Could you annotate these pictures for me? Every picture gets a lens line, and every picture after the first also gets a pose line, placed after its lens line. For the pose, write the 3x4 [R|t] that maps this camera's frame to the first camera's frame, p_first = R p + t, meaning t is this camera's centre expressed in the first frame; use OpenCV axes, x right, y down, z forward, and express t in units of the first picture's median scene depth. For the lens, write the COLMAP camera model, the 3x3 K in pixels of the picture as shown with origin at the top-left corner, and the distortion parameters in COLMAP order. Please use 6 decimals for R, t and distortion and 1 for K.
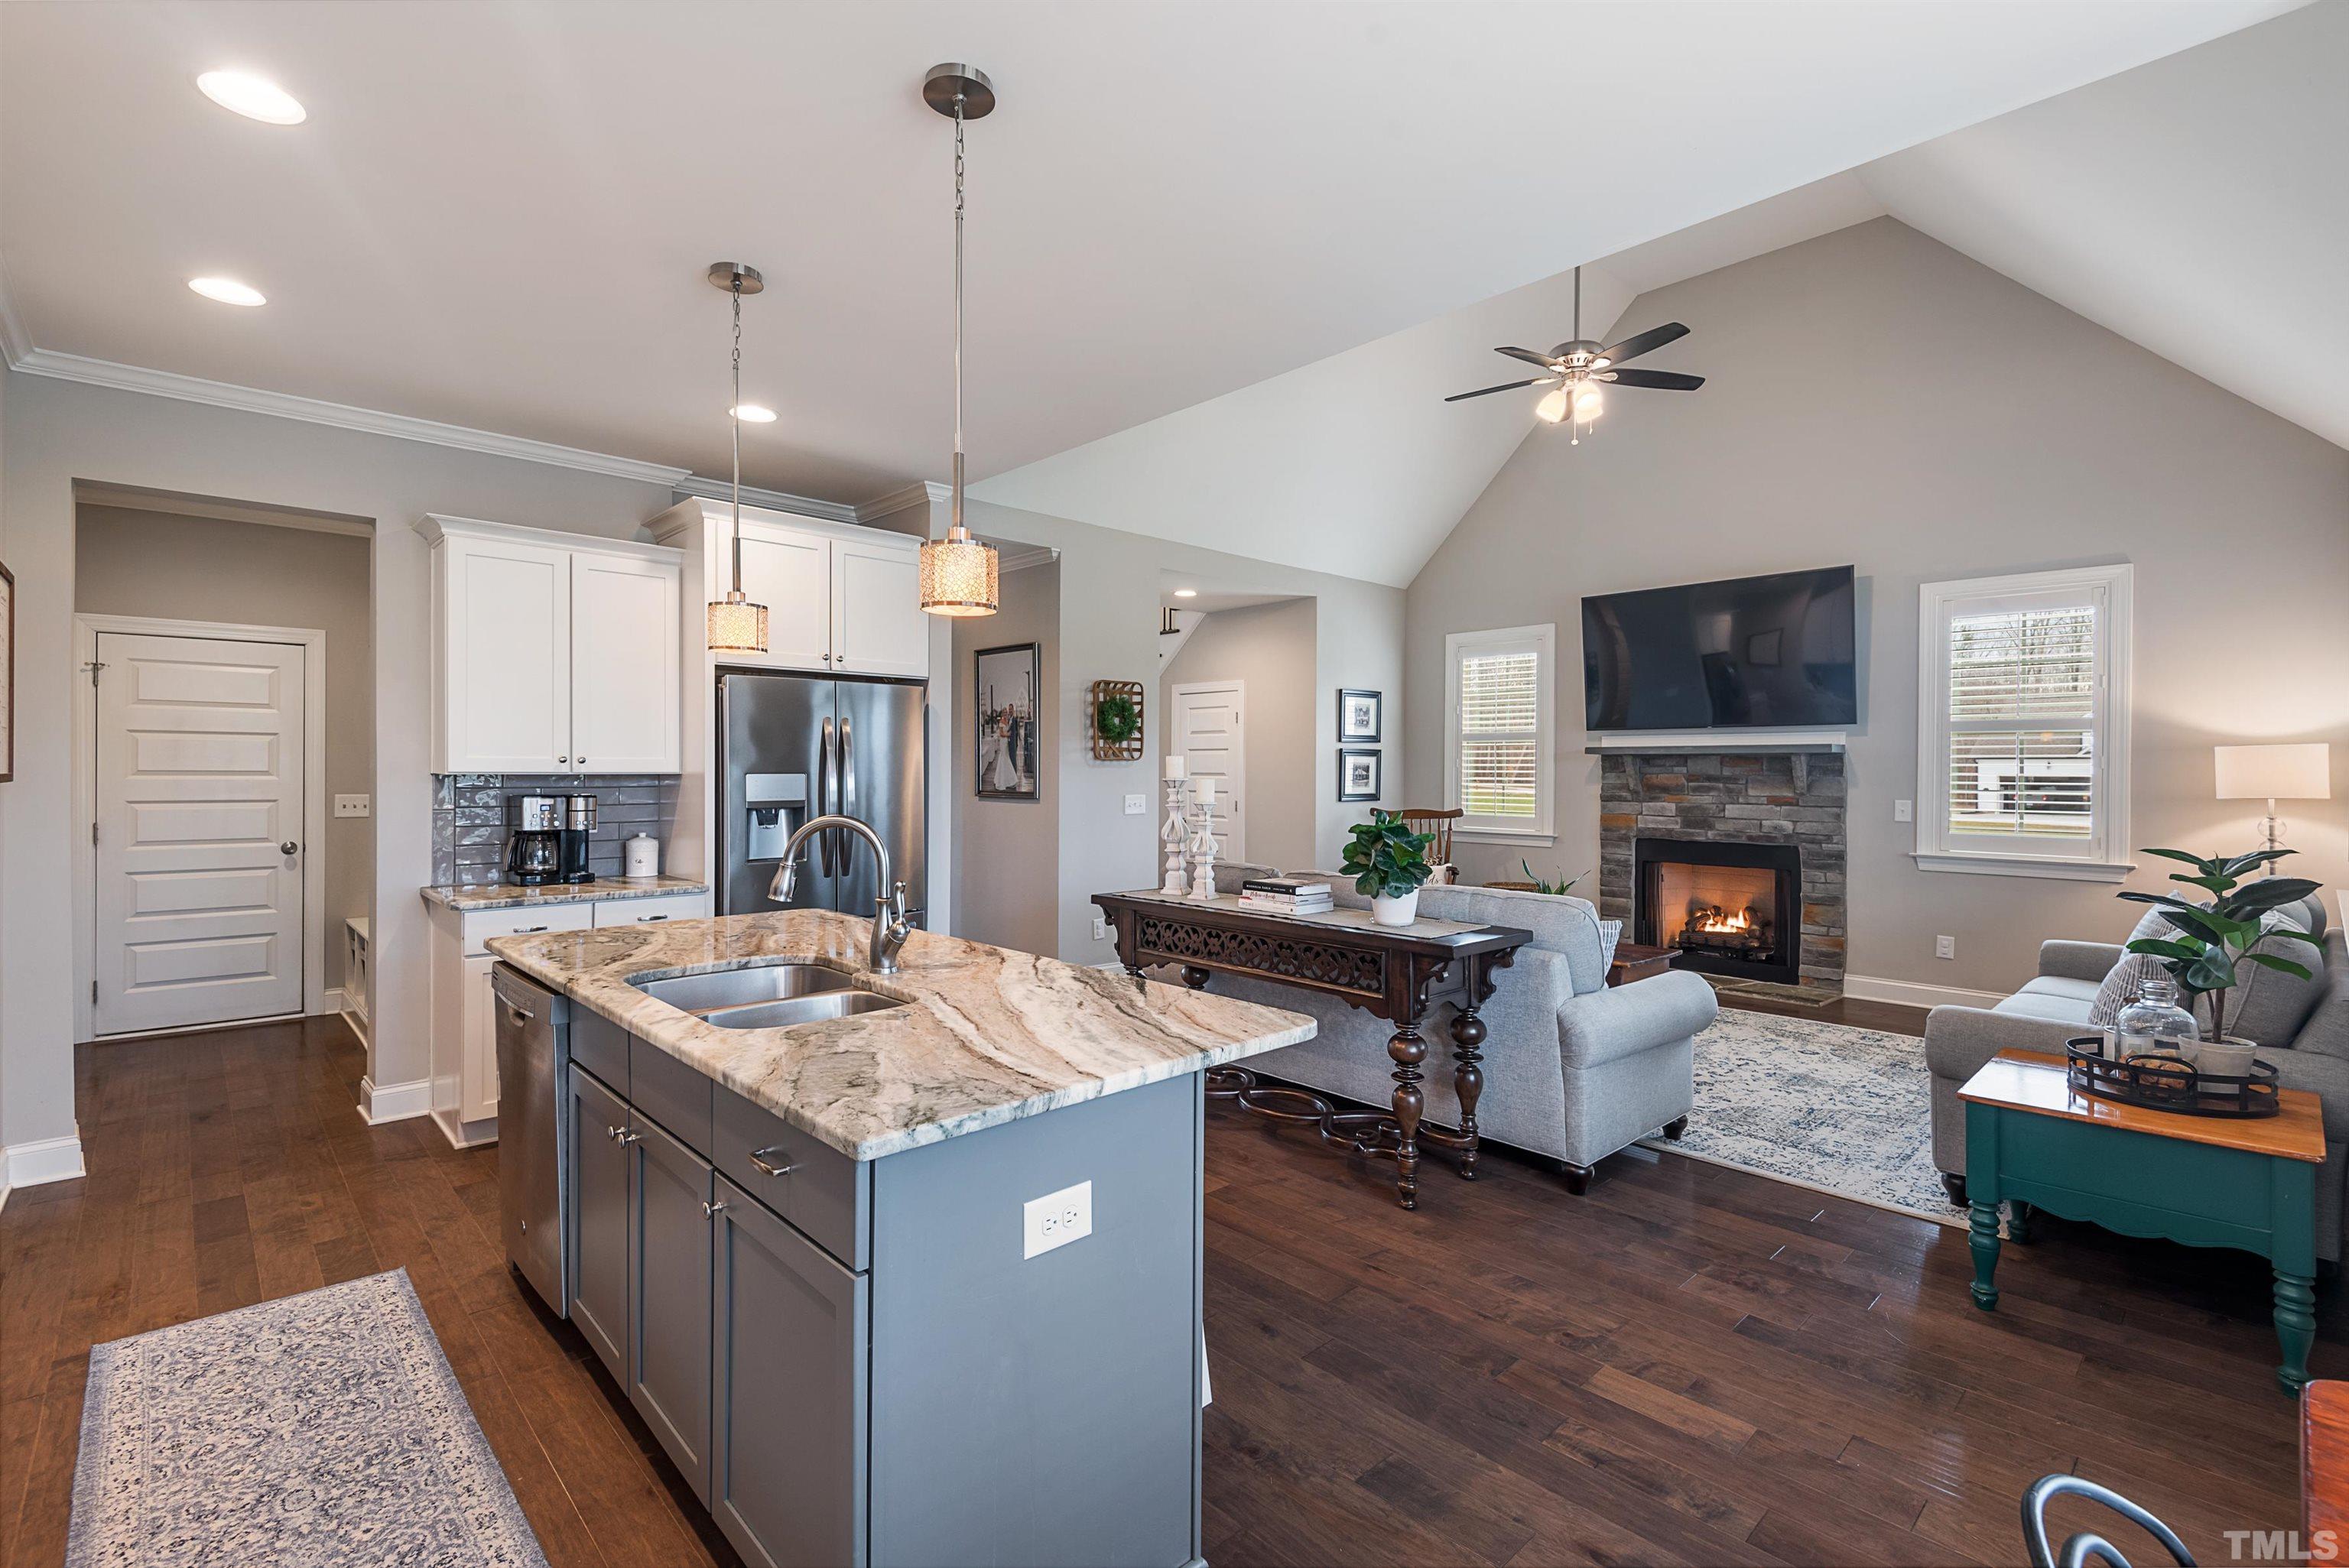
lens RADIAL K [[1066.4, 0, 1176.4], [0, 1066.4, 767.3], [0, 0, 1]] dist [0.017995, -0.014937]
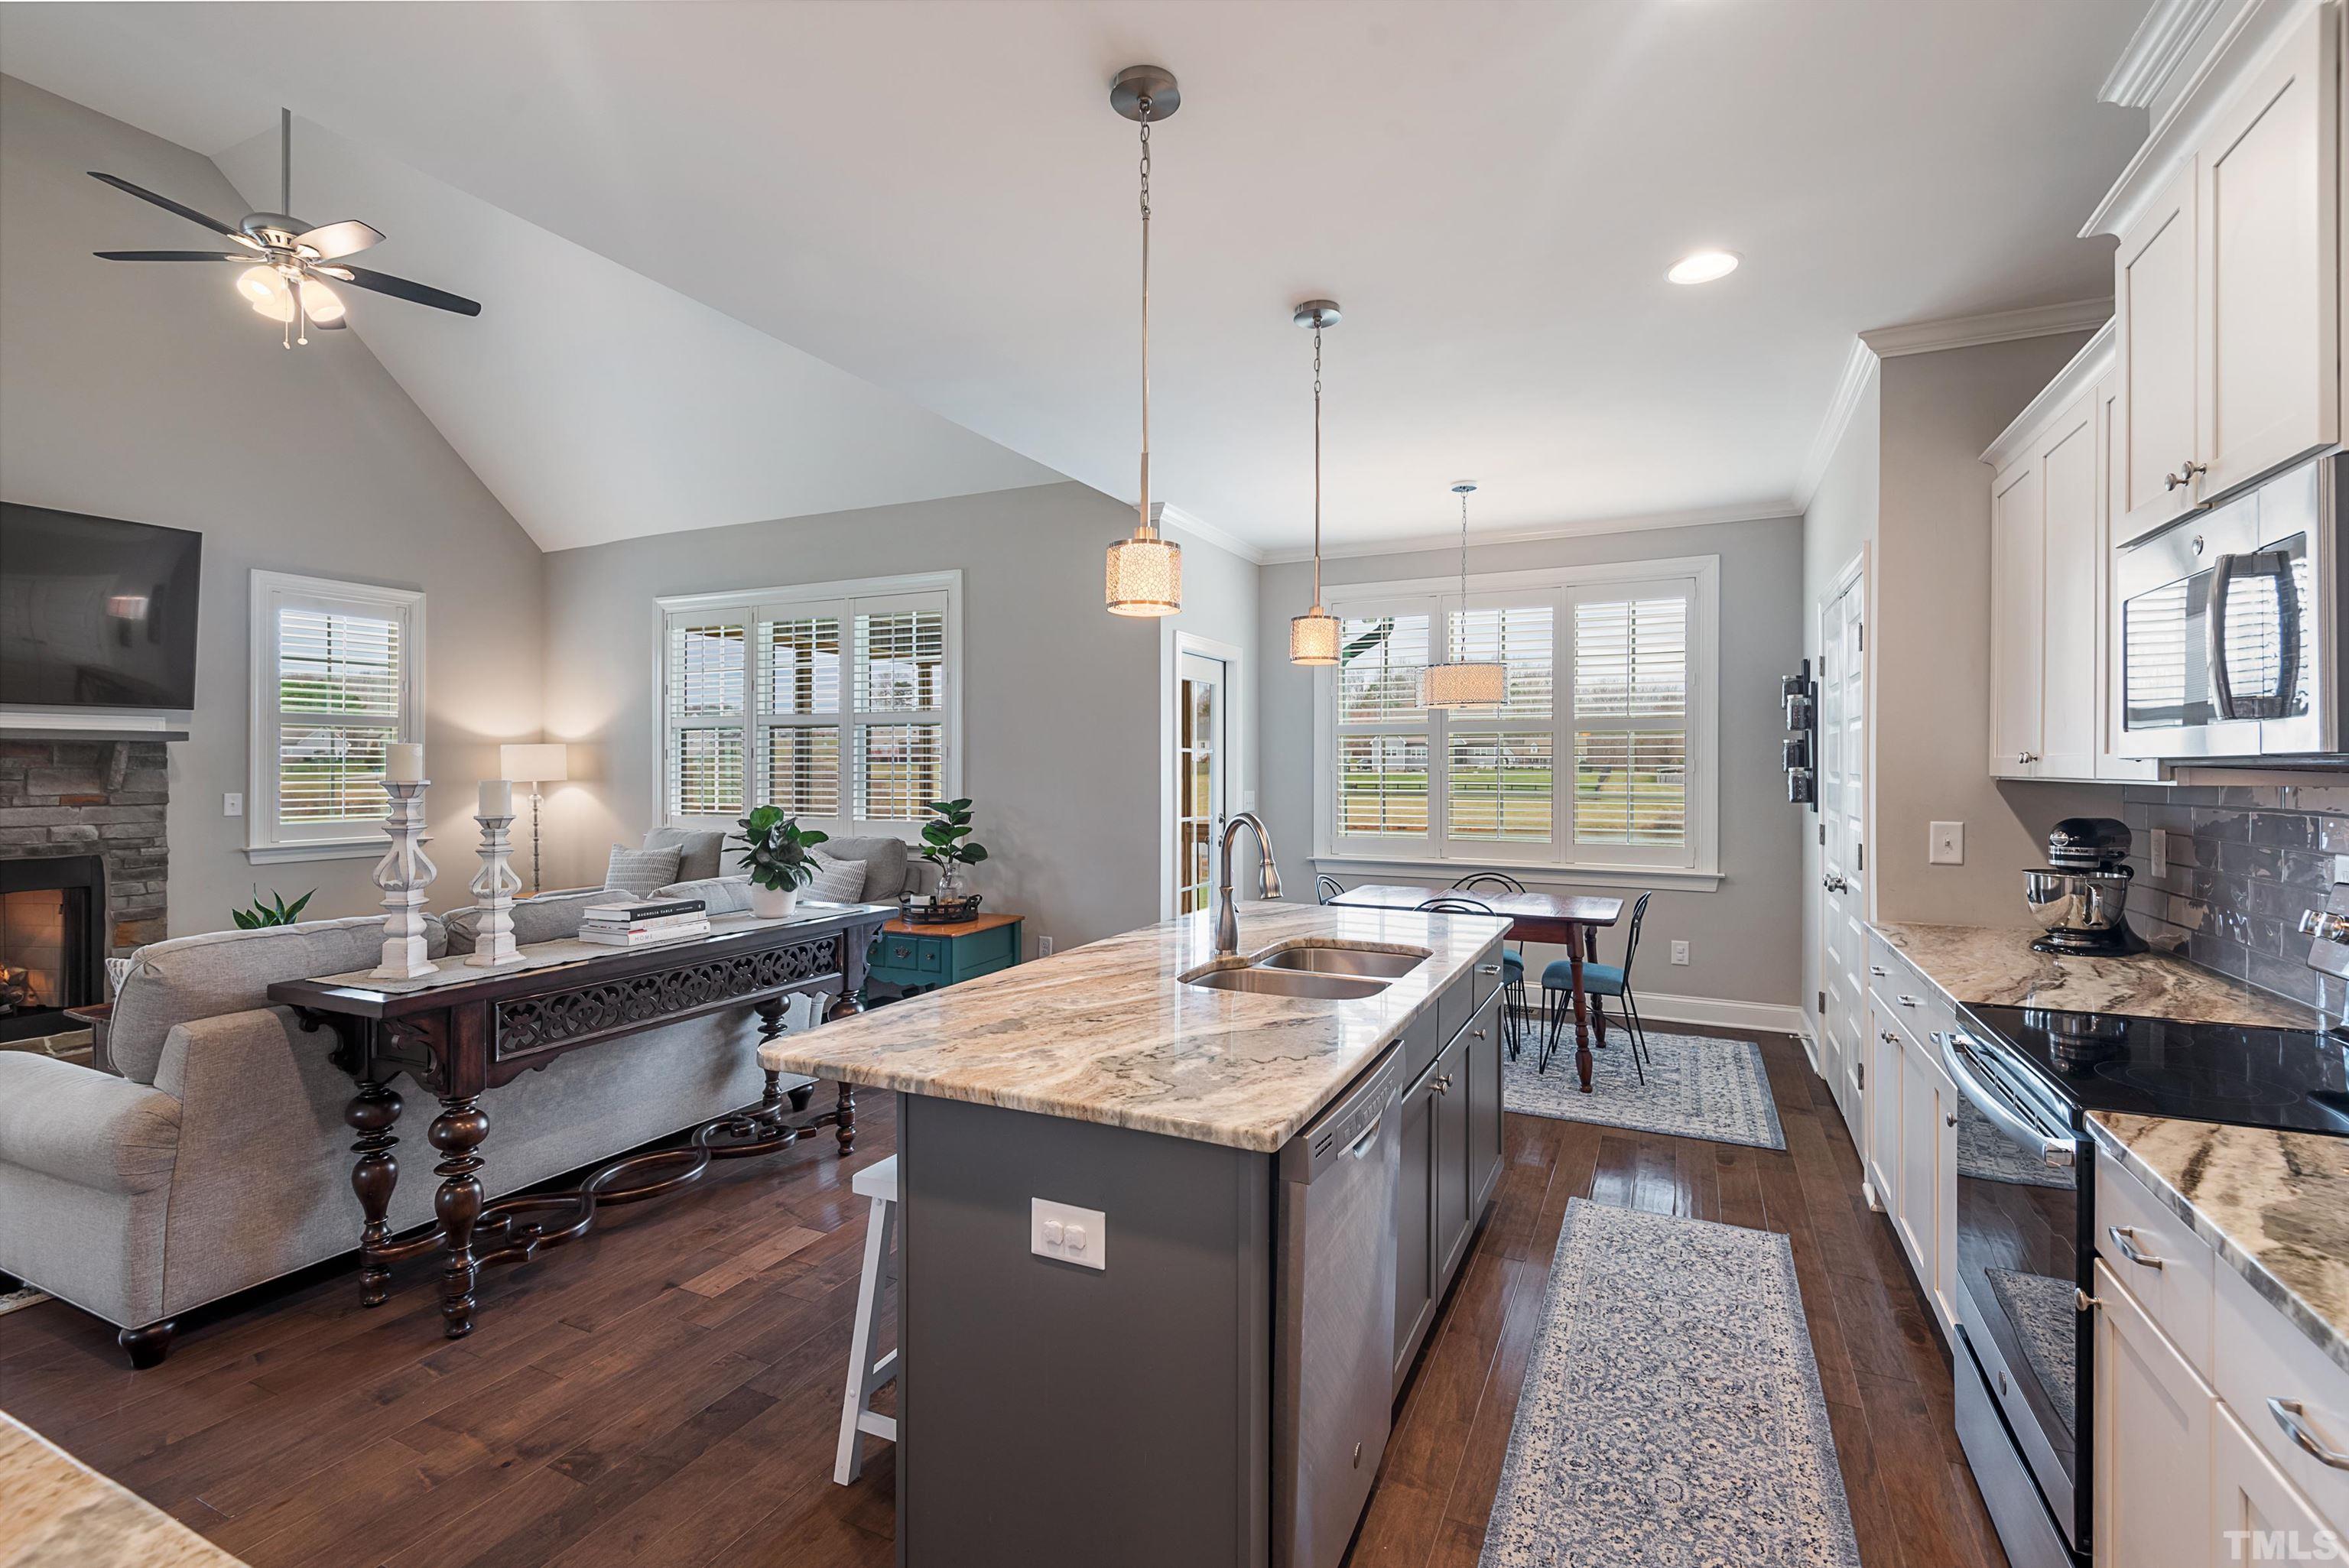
lens RADIAL K [[1066.4, 0, 1176.4], [0, 1066.4, 767.3], [0, 0, 1]] dist [0.017995, -0.014937]
pose [[-0.364104, -0.009501, 0.931310, -0.591925], [-0.007809, 0.999944, 0.007148, -0.006381], [-0.931325, -0.004669, -0.364158, 0.671853]]
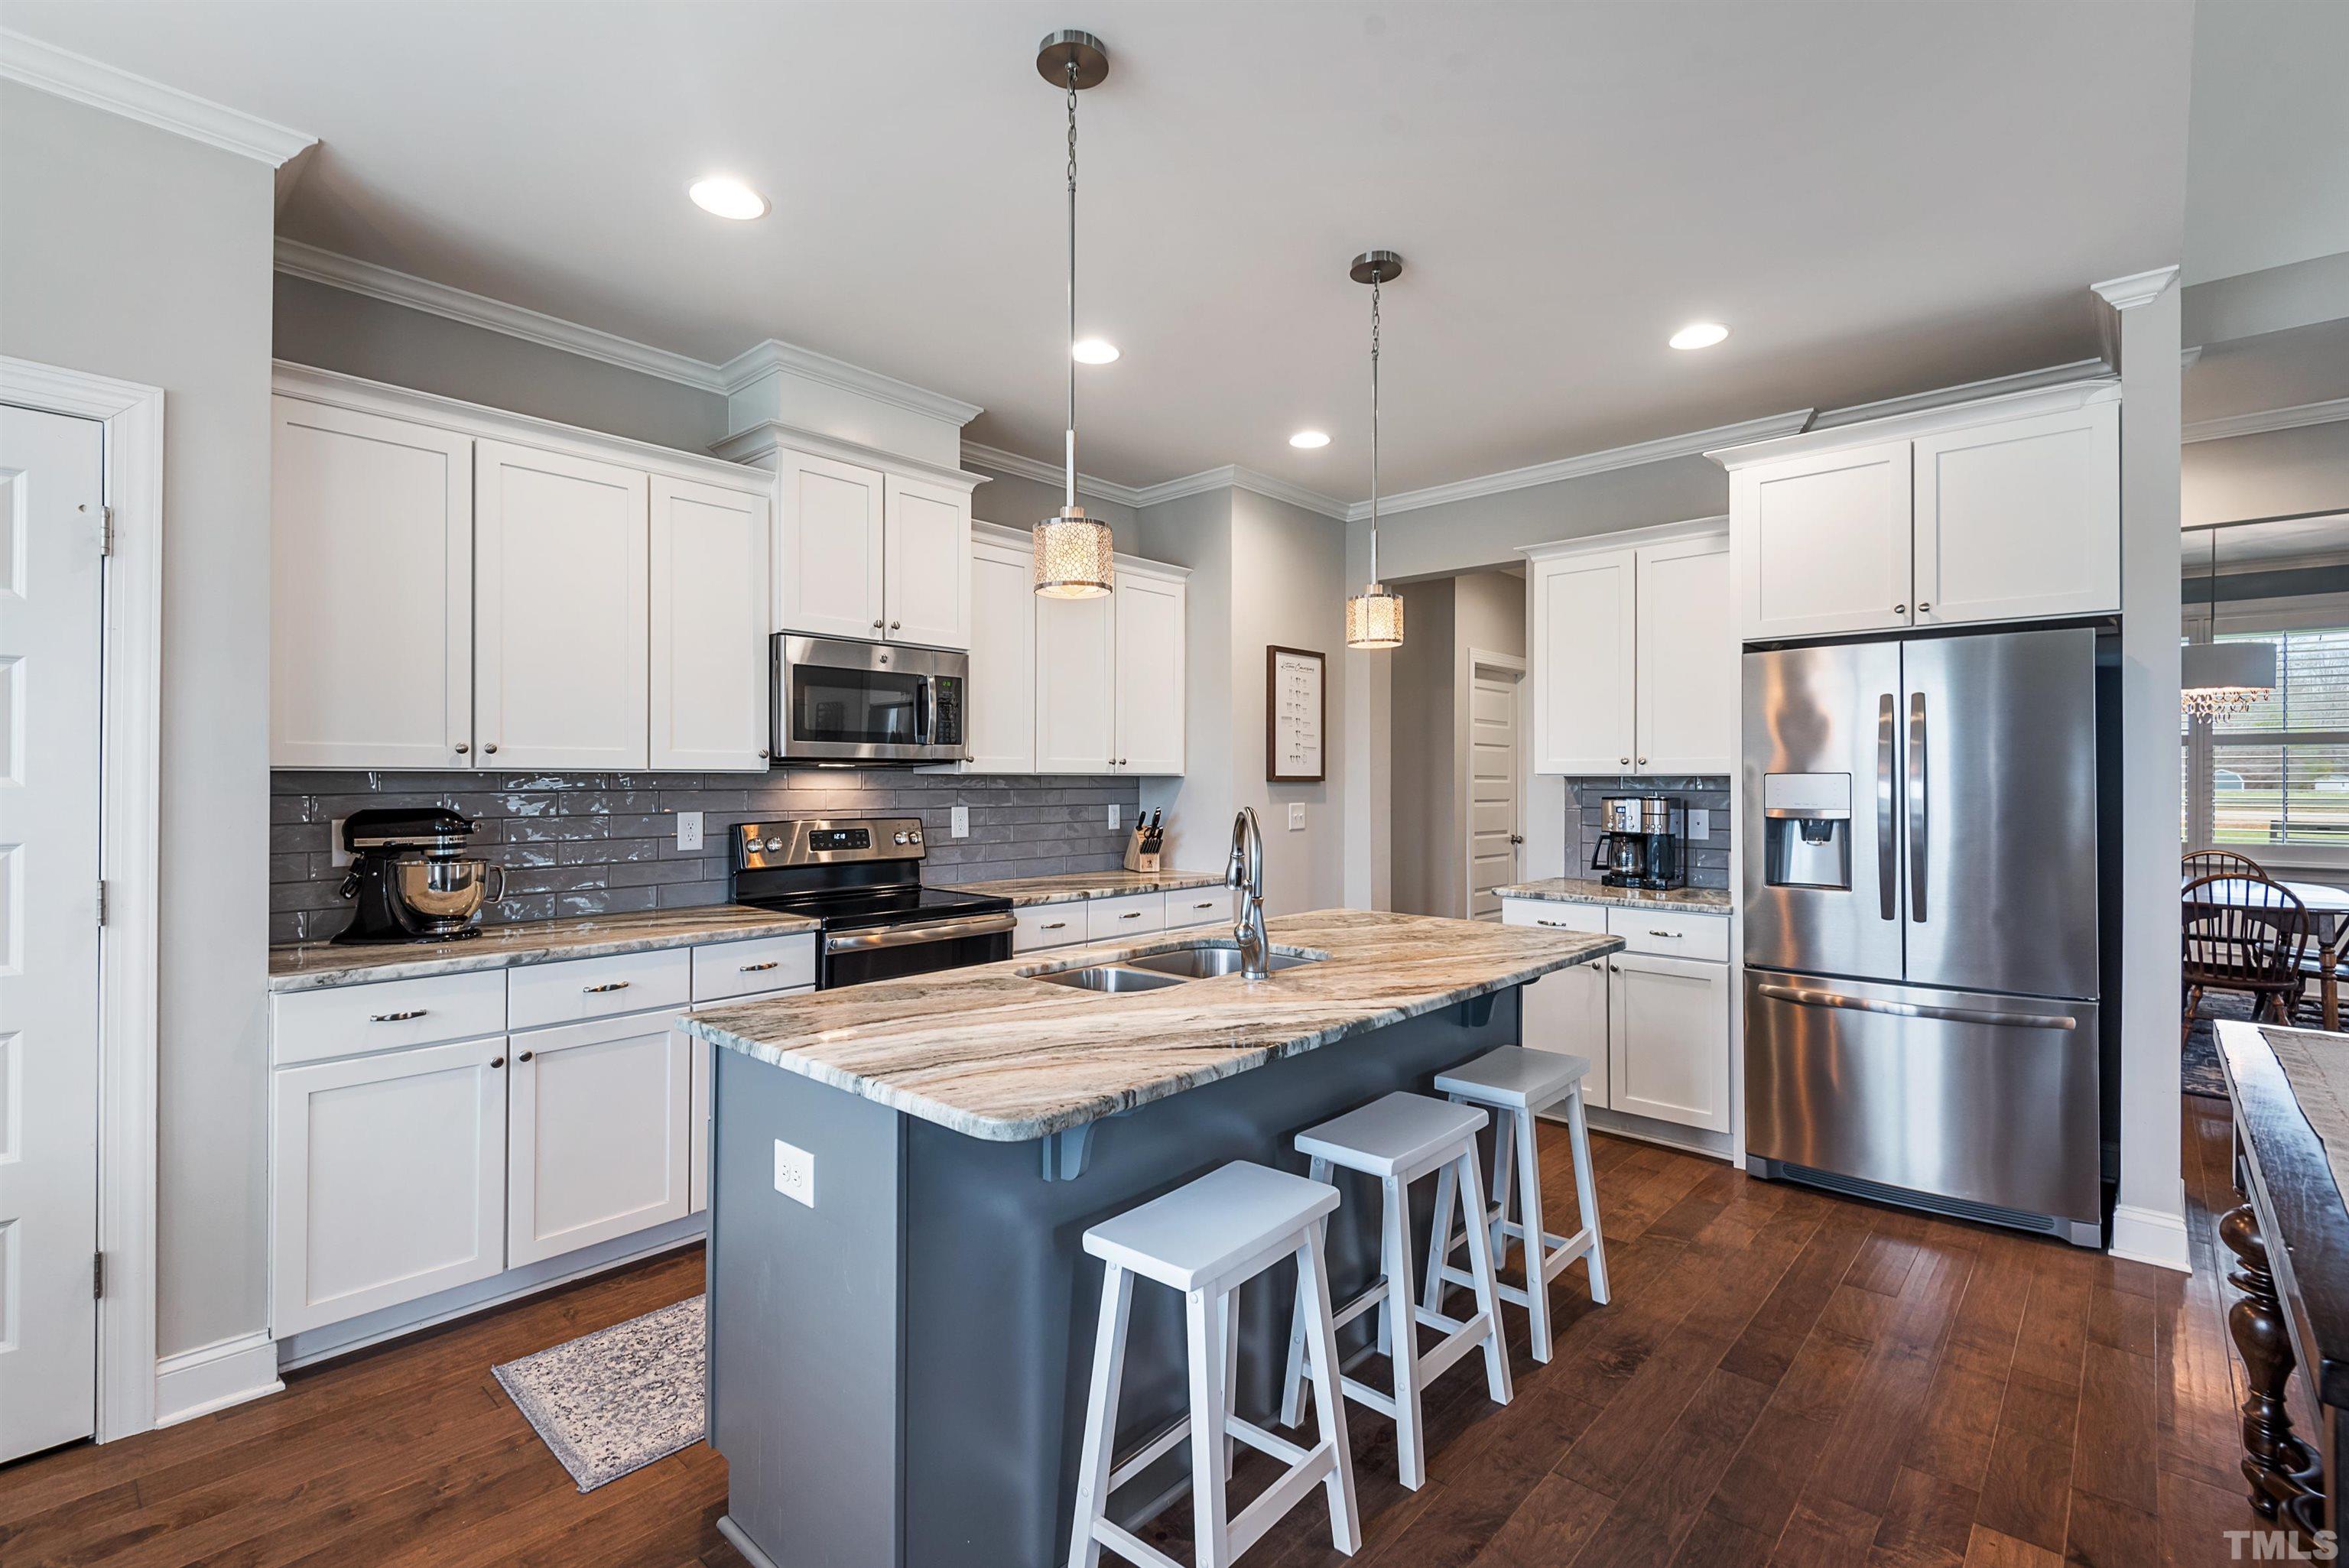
lens RADIAL K [[1066.4, 0, 1176.4], [0, 1066.4, 767.3], [0, 0, 1]] dist [0.017995, -0.014937]
pose [[0.094161, -0.008199, -0.995523, 0.291339], [0.003642, 0.999962, -0.007891, 0.003653], [0.995550, -0.002883, 0.094187, 0.395242]]
